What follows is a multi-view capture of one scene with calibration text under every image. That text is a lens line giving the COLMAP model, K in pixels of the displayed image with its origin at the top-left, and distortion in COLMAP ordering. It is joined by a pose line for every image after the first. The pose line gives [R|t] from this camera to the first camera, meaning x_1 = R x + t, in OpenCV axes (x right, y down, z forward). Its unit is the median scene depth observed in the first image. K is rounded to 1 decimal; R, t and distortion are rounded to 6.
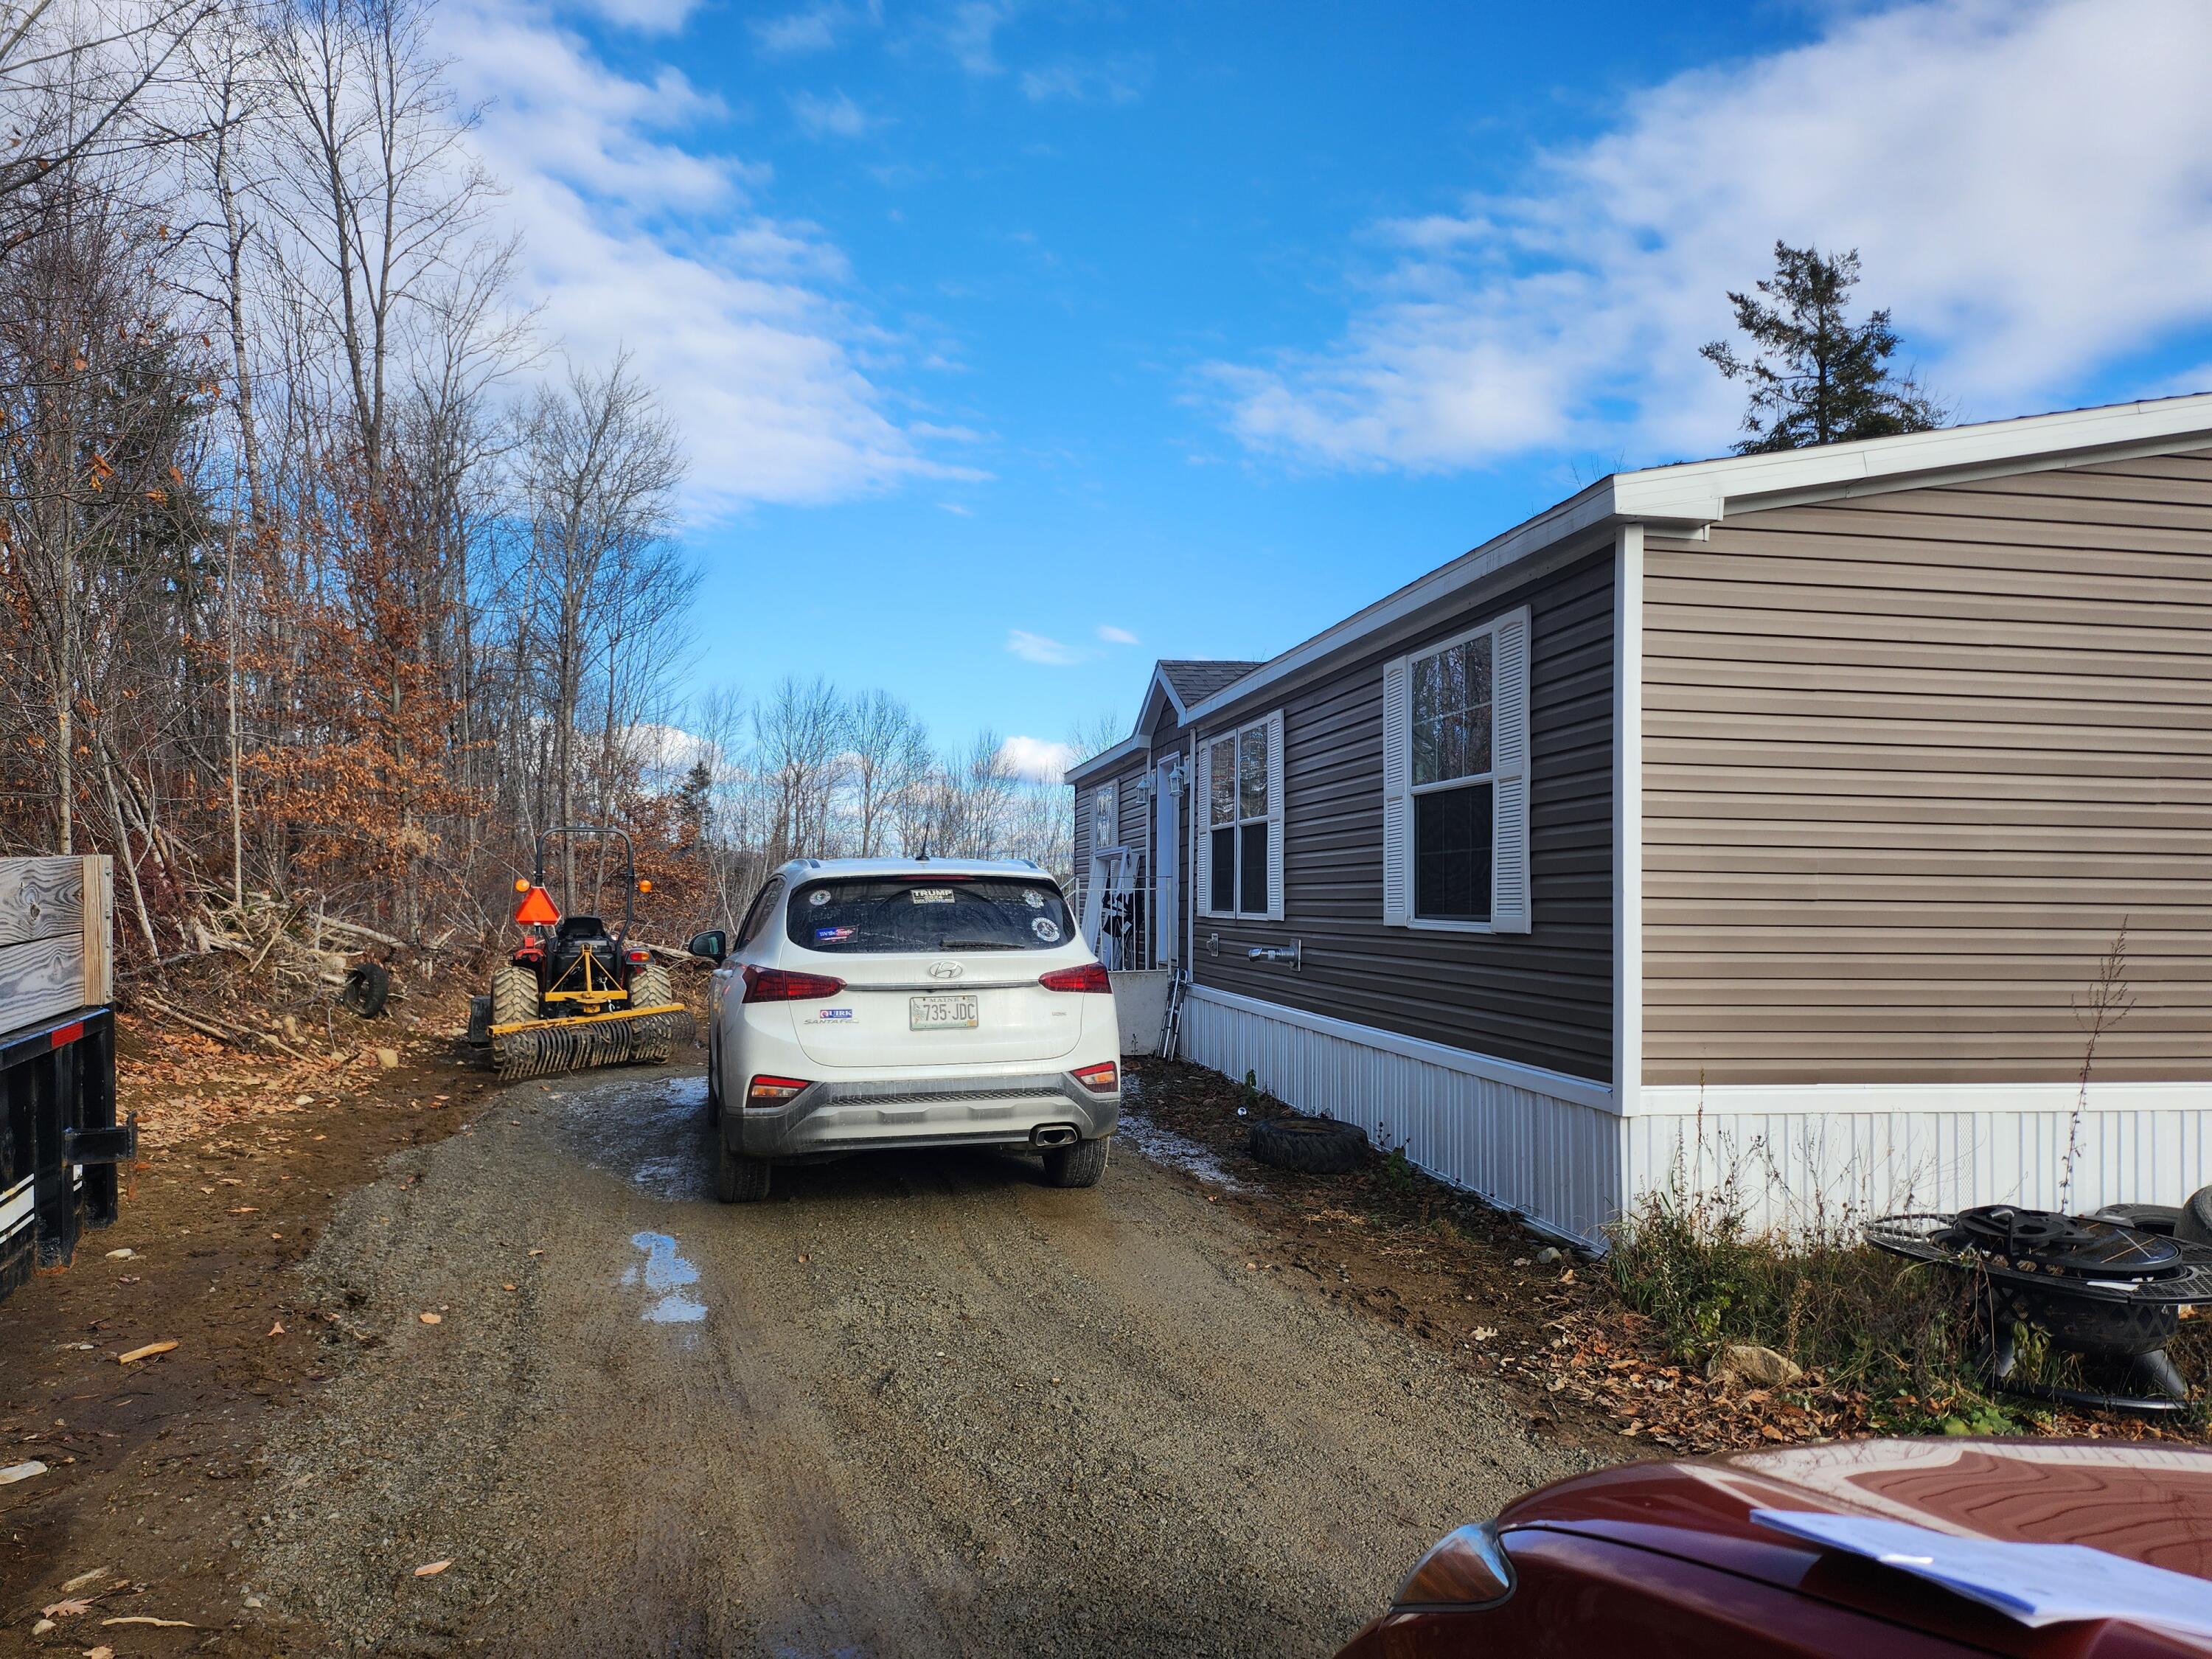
lens RADIAL K [[1552.8, 0, 1130.6], [0, 1552.8, 866.9], [0, 0, 1]] dist [0.058319, -0.052164]
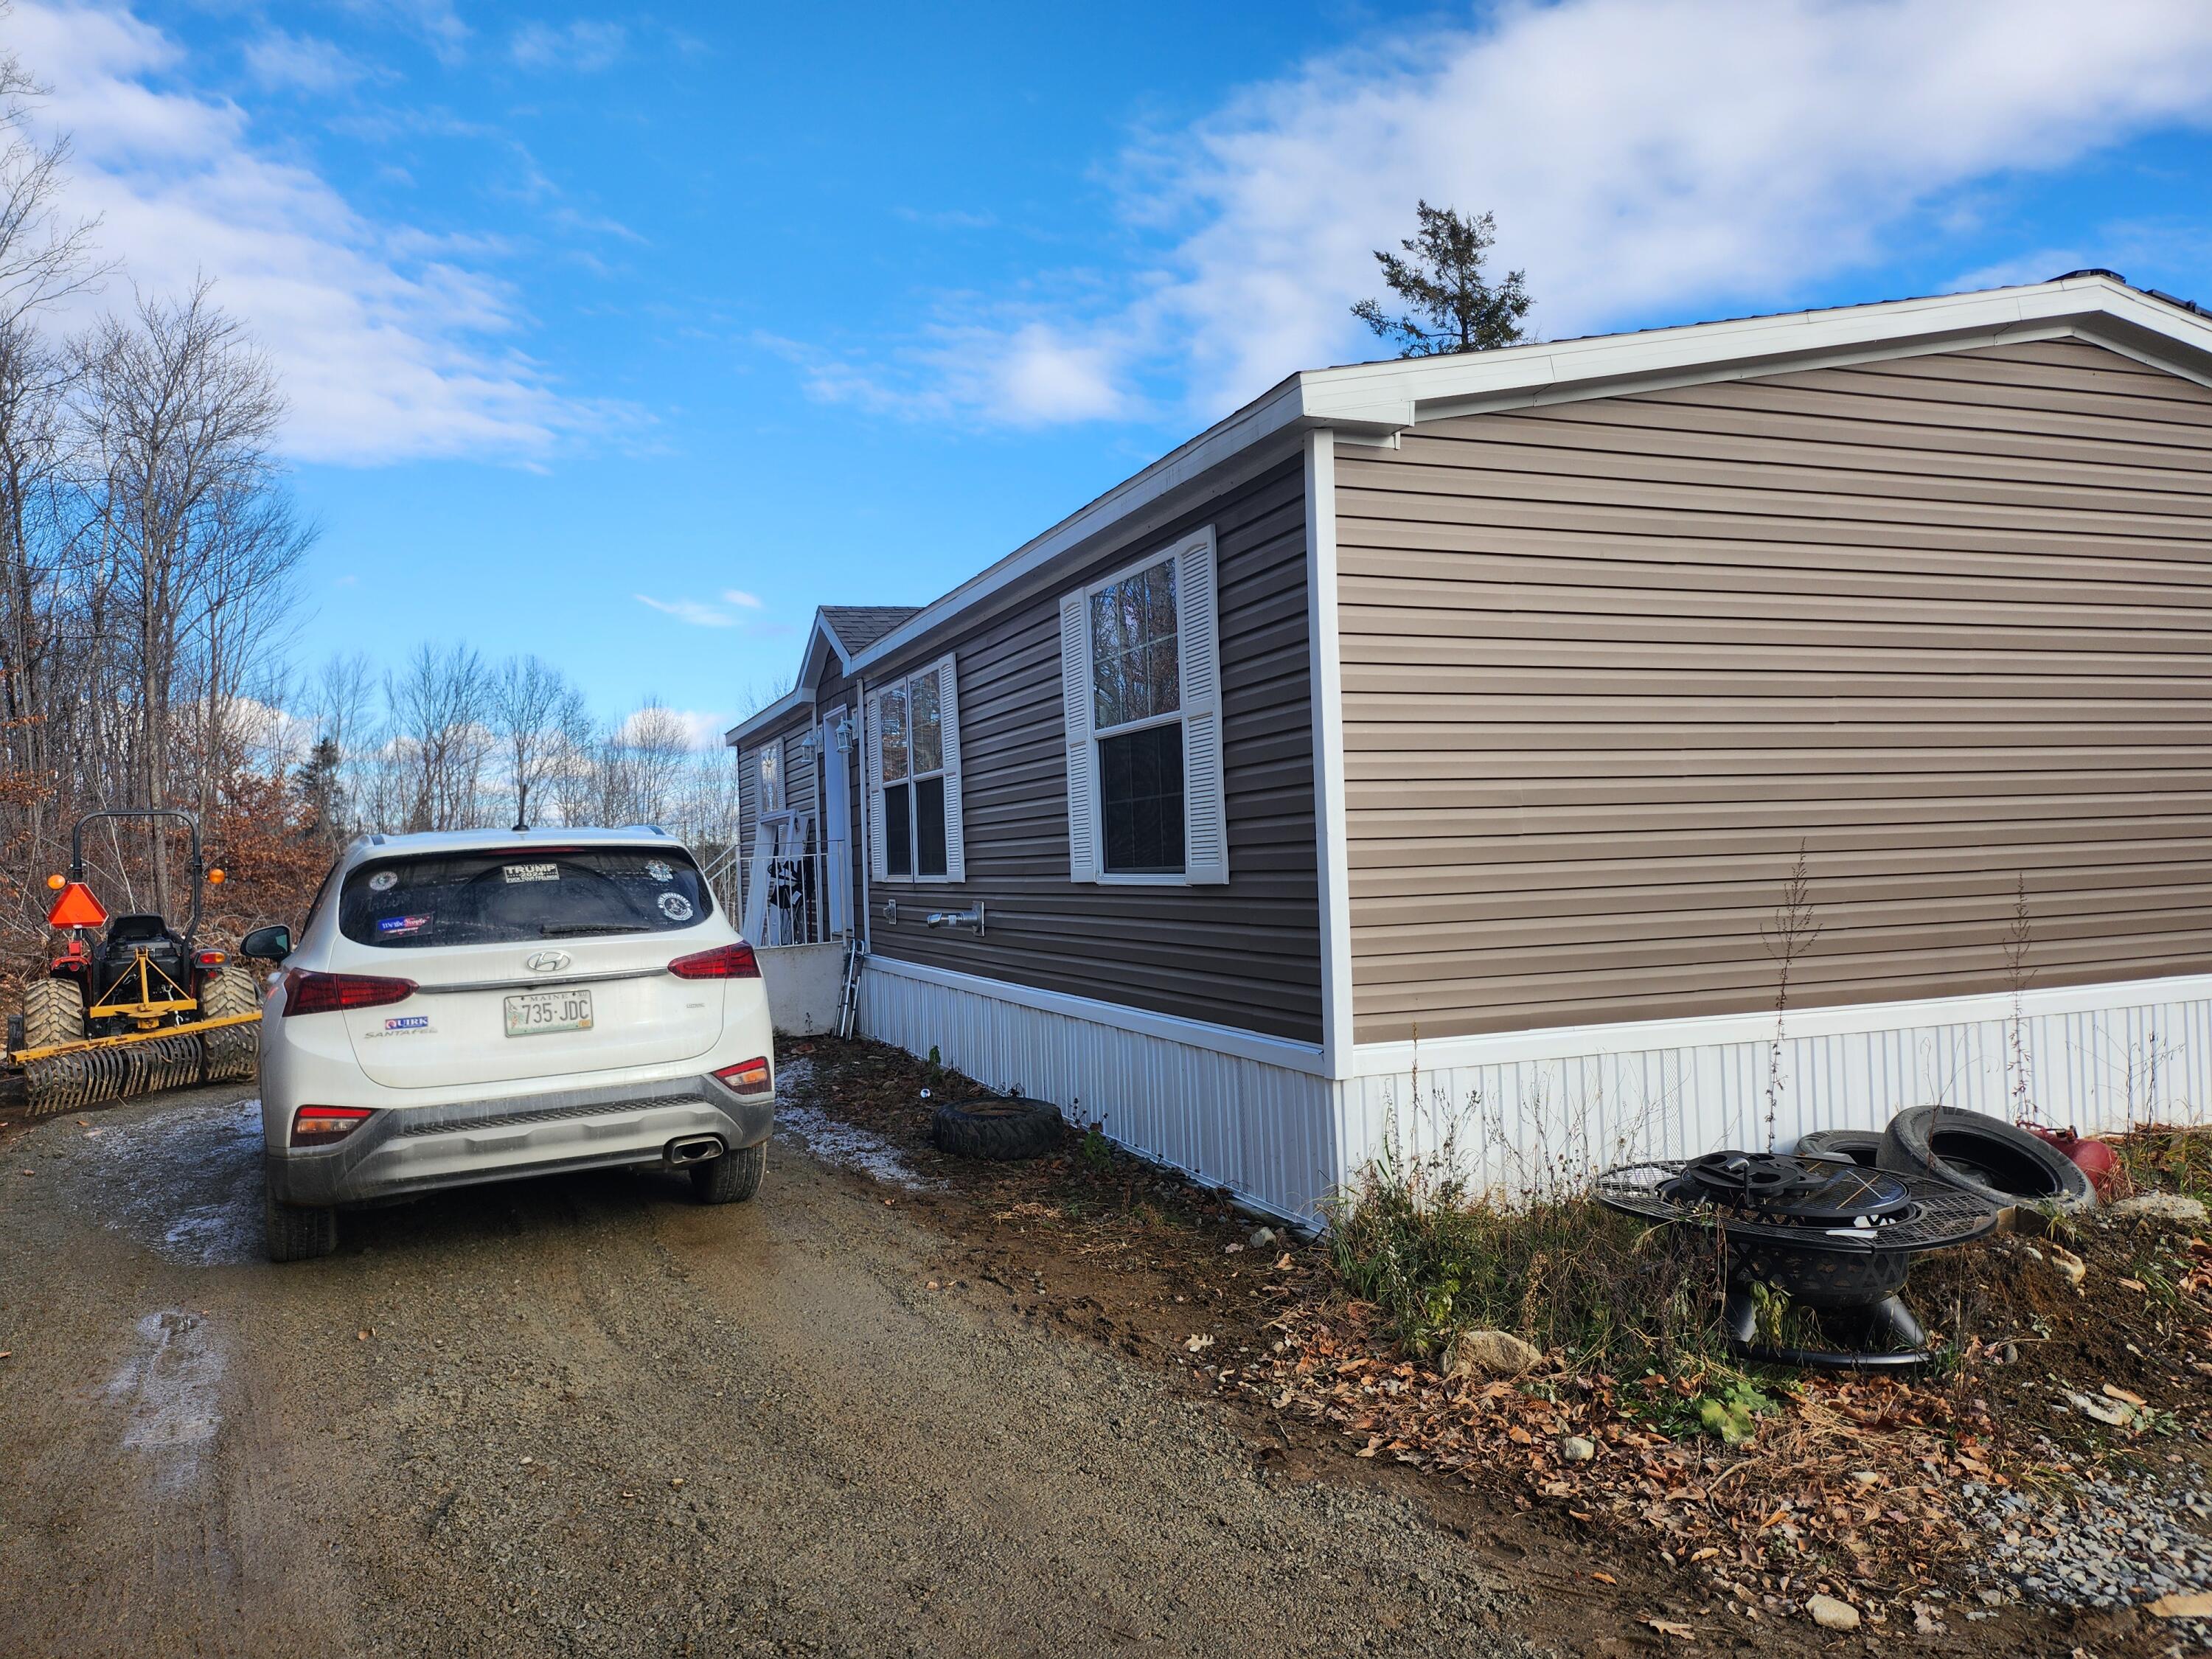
lens RADIAL K [[1552.8, 0, 1146.2], [0, 1552.8, 830.7], [0, 0, 1]] dist [0.058319, -0.052164]
pose [[0.977165, -0.038757, 0.208918, 0.020864], [0.038273, 0.999247, 0.006358, 0.003831], [-0.209007, 0.001784, 0.977912, 0.122669]]
